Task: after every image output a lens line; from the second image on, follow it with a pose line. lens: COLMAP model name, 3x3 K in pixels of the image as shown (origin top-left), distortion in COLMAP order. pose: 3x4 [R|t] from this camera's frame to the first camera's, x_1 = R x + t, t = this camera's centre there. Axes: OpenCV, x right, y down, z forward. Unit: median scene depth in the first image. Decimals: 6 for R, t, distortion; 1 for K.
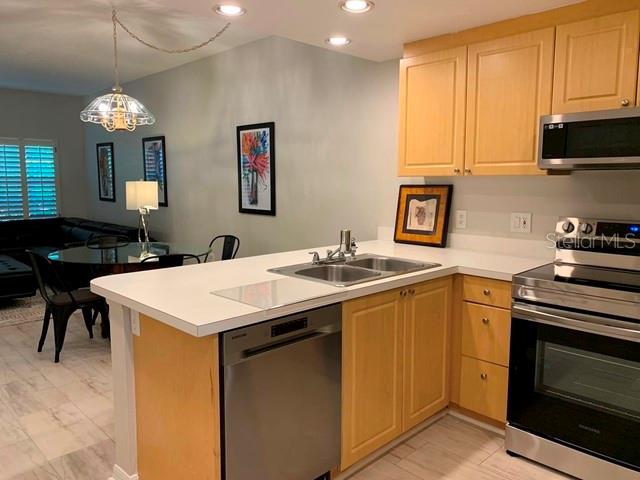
lens RADIAL K [[485.7, 0, 320.0], [0, 485.7, 240.0], [0, 0, 1]] dist [0.013816, 0.000112]
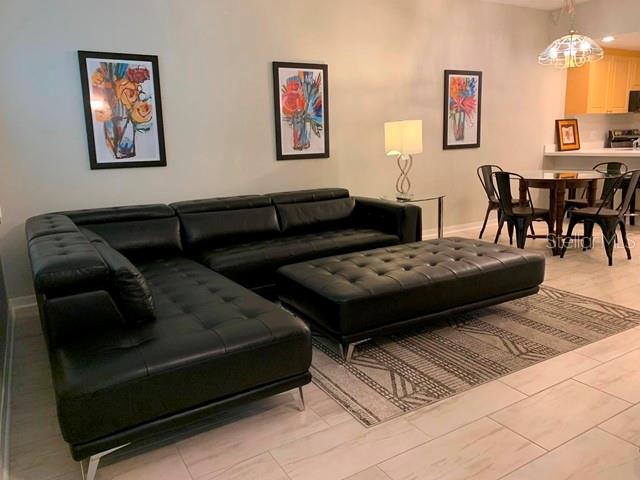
lens RADIAL K [[485.7, 0, 320.0], [0, 485.7, 240.0], [0, 0, 1]] dist [0.013816, 0.000112]
pose [[0.241965, -0.214574, 0.946262, -1.424379], [0.151640, 0.971620, 0.181549, -0.107182], [-0.958362, 0.099562, 0.267636, 1.062837]]
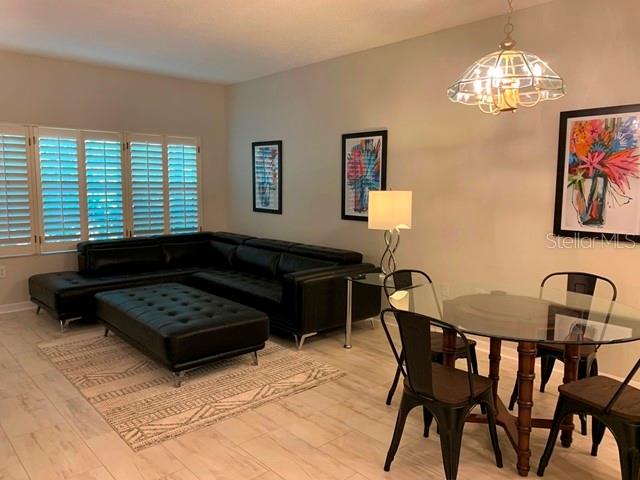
lens RADIAL K [[490.7, 0, 312.4], [0, 490.7, 241.5], [0, 0, 1]] dist [0.012251, 0.002415]
pose [[0.998941, 0.005787, -0.045640, -0.512684], [-0.005885, 0.999981, -0.002001, -0.047480], [0.045627, 0.002267, 0.998956, 0.297512]]
